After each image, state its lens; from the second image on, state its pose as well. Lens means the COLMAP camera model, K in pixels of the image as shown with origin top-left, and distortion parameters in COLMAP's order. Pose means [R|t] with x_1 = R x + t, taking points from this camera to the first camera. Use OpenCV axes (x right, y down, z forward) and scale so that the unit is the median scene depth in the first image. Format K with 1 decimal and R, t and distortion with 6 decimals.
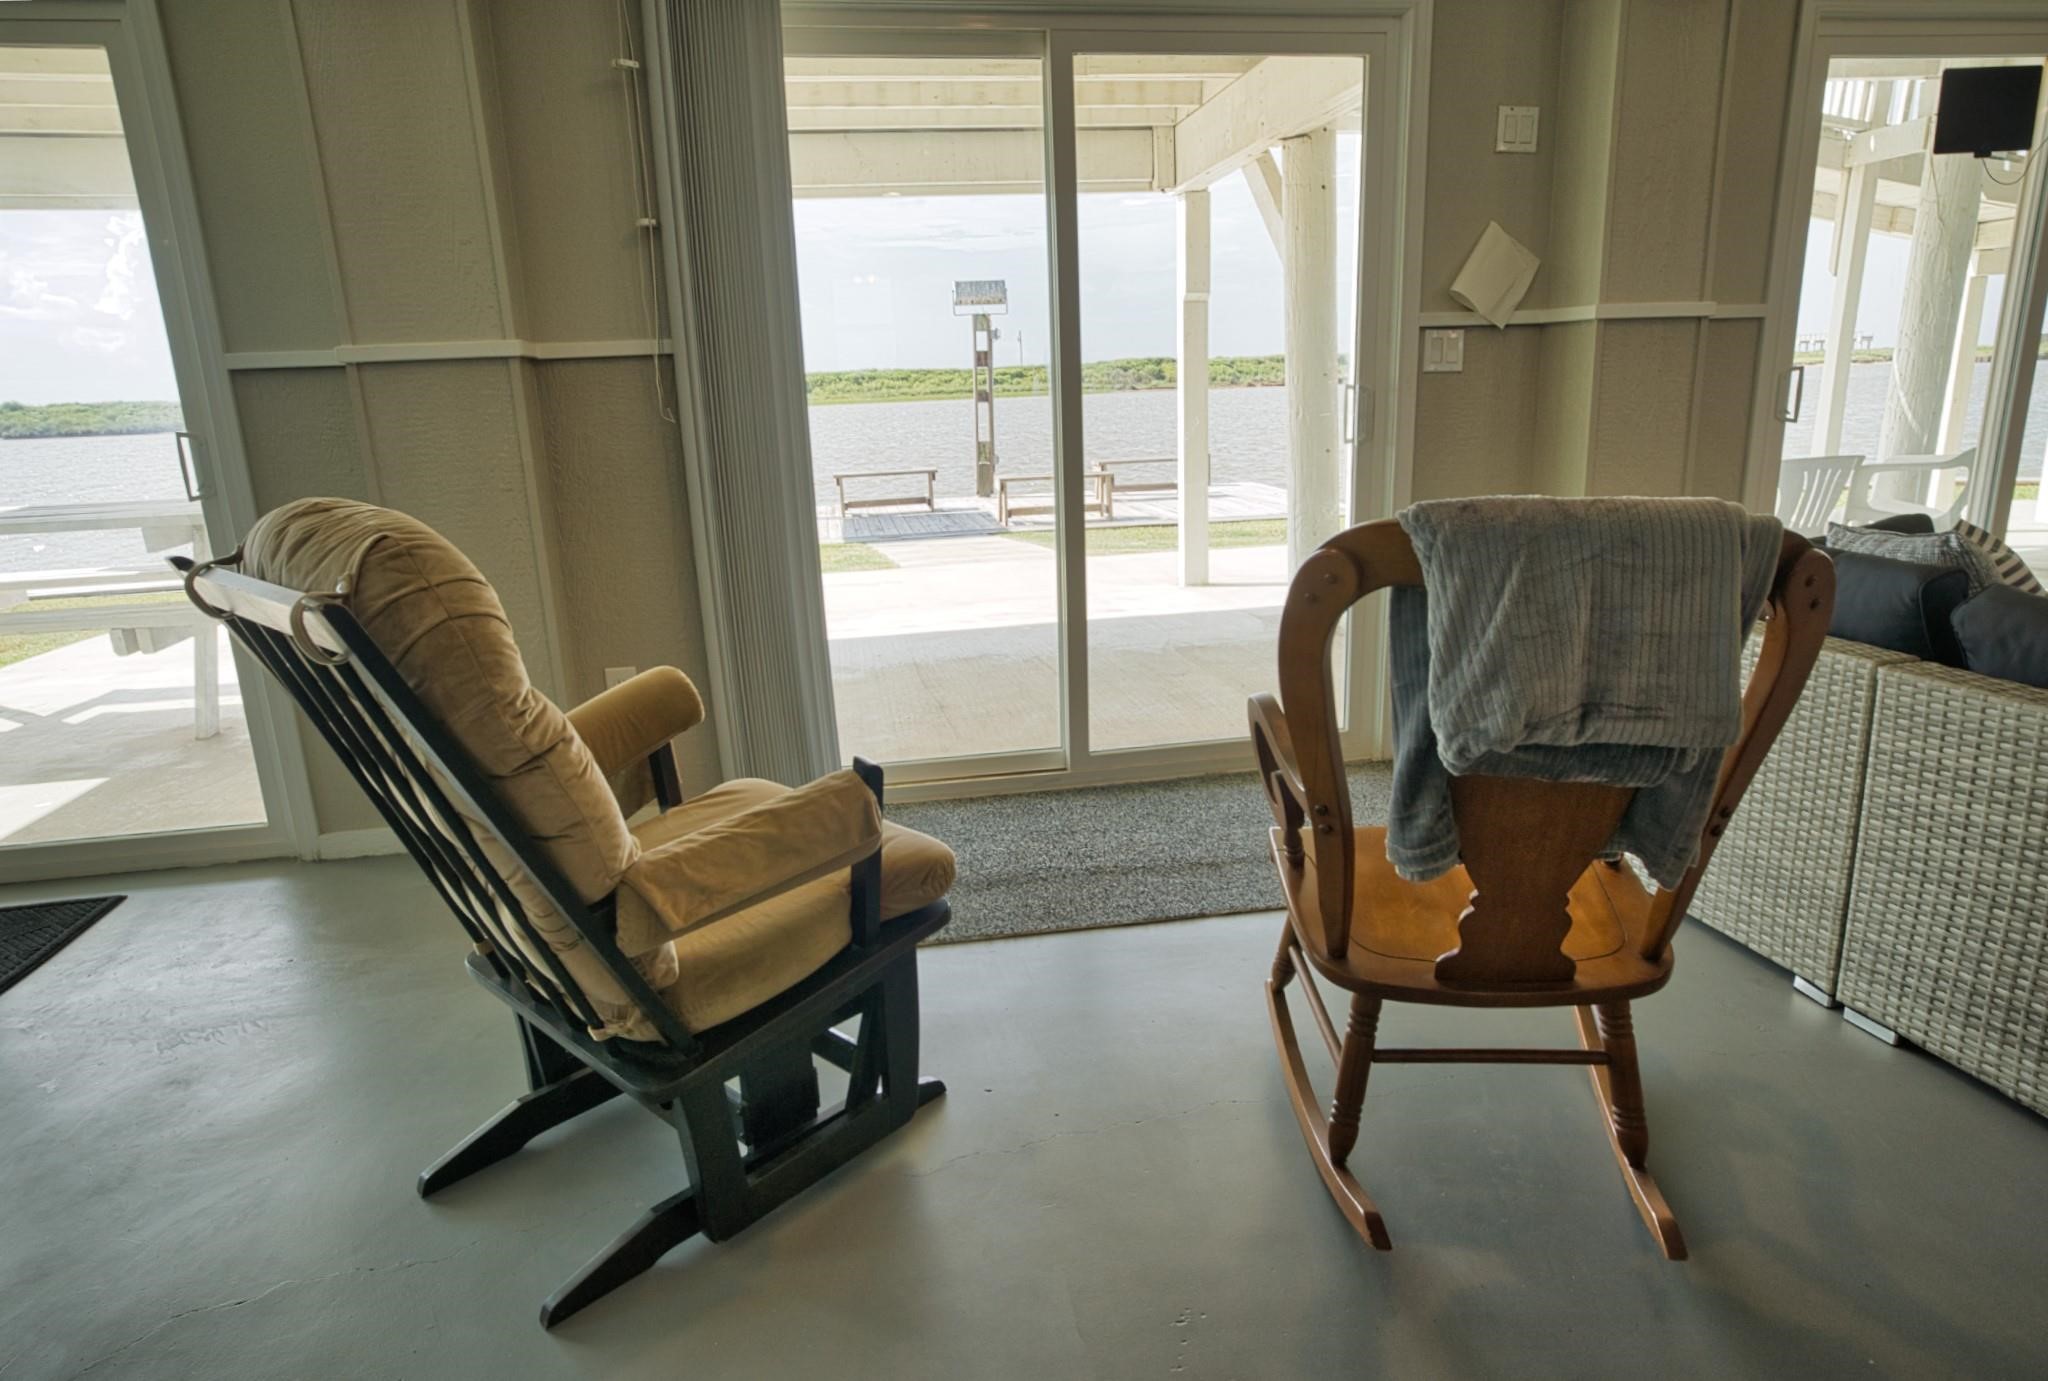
lens RADIAL K [[1174.1, 0, 1031.5], [0, 1174.1, 681.8], [0, 0, 1]] dist [-0.033405, 0.023176]
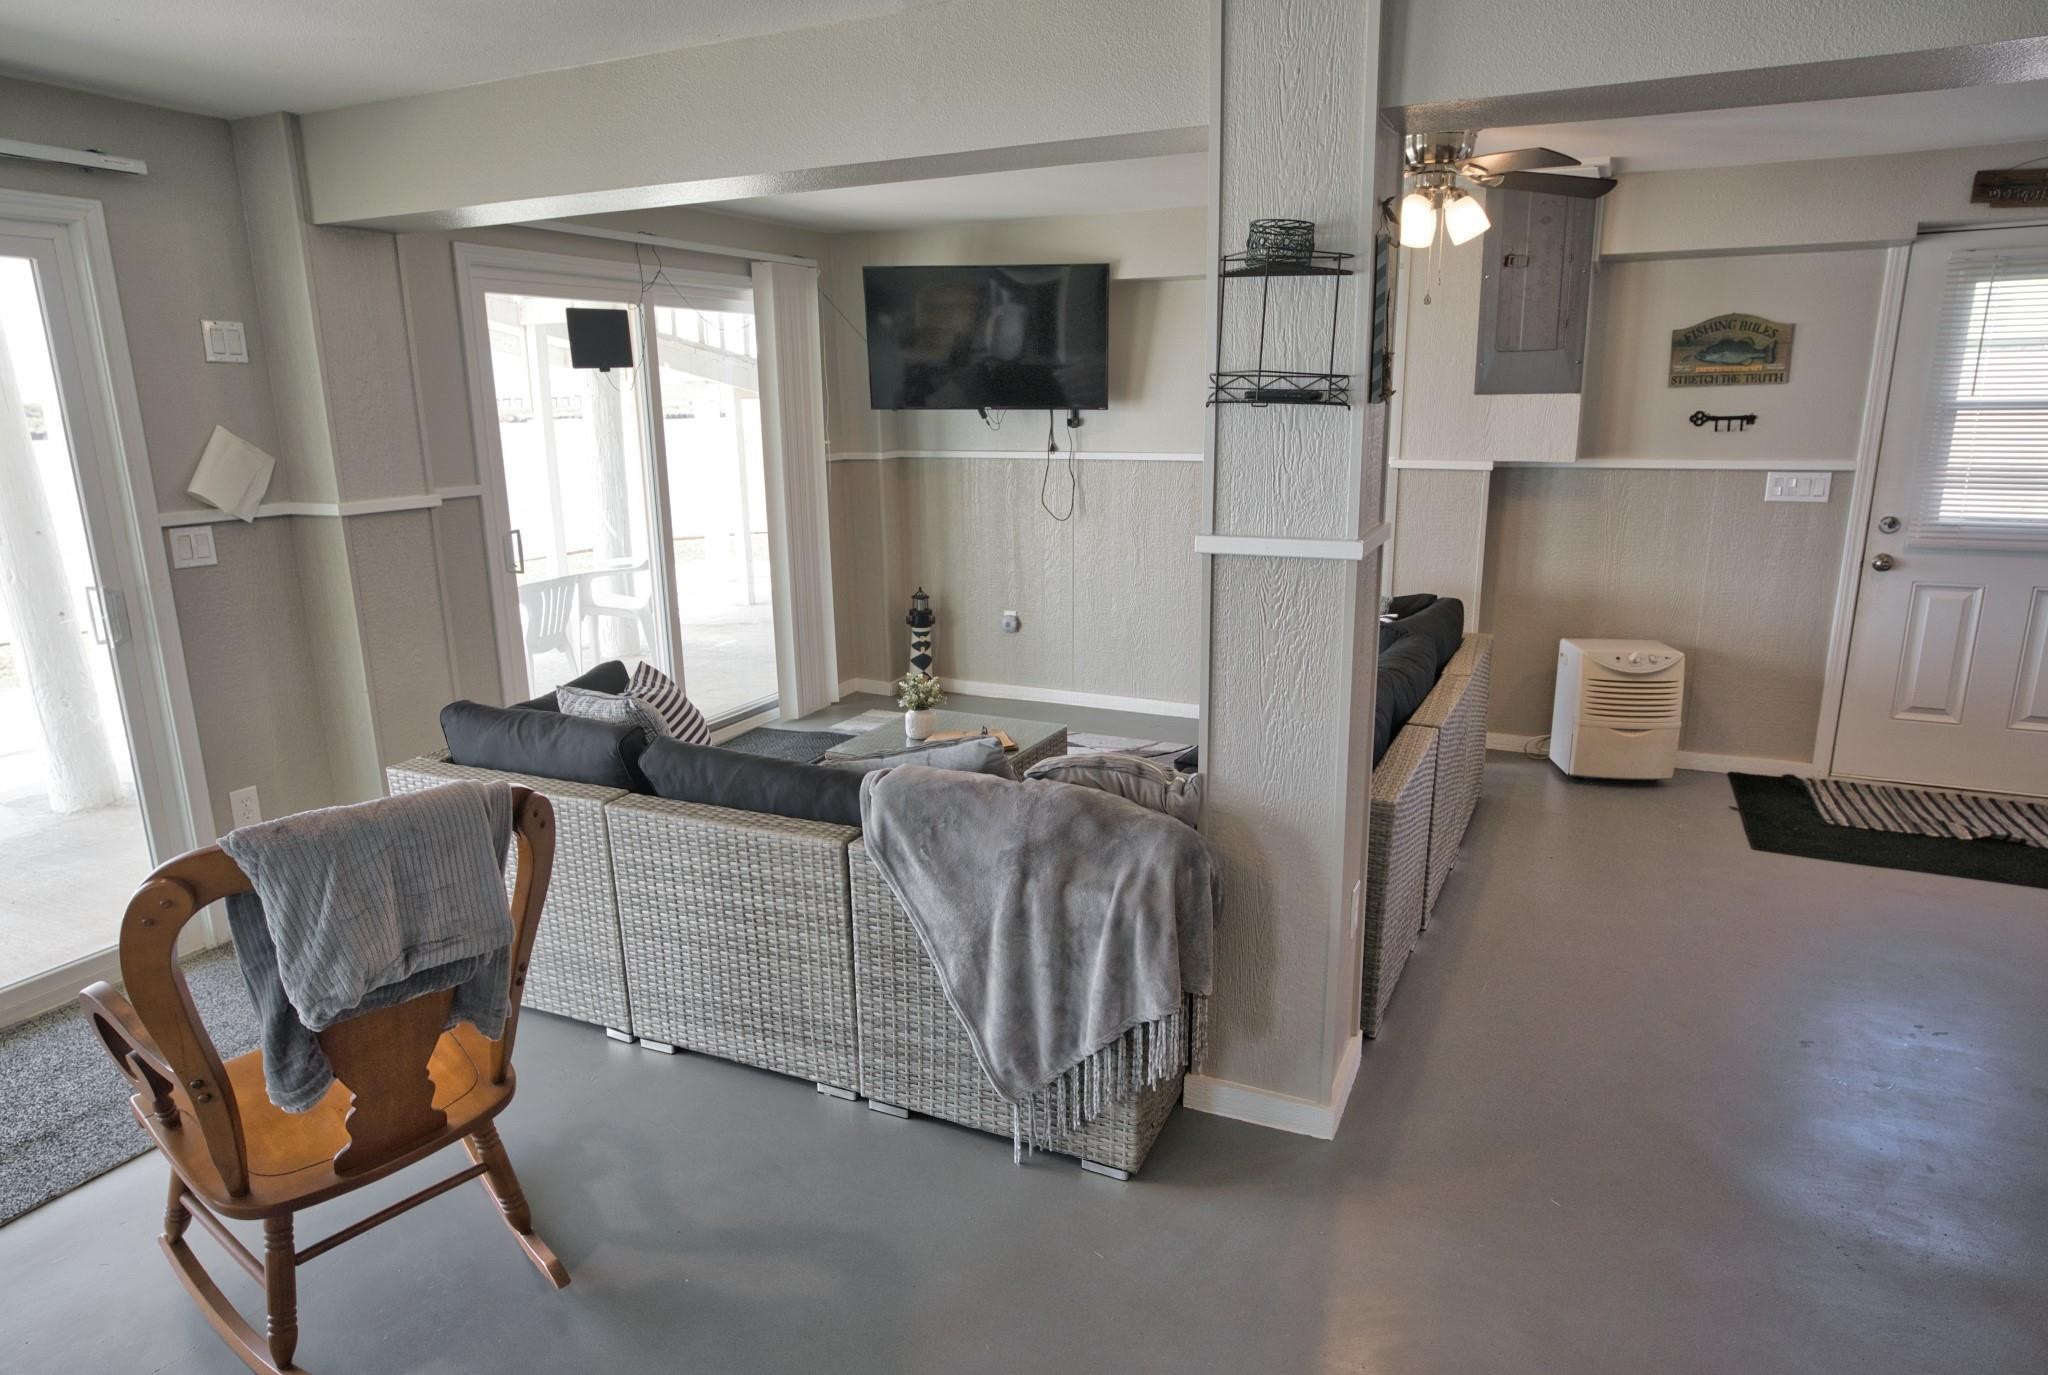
lens RADIAL K [[1174.1, 0, 987.6], [0, 1174.1, 702.5], [0, 0, 1]] dist [-0.033405, 0.023176]
pose [[0.596222, -0.173075, 0.783942, -0.101135], [0.193242, 0.978714, 0.069107, -0.164095], [-0.779216, 0.110287, 0.616976, -0.294510]]
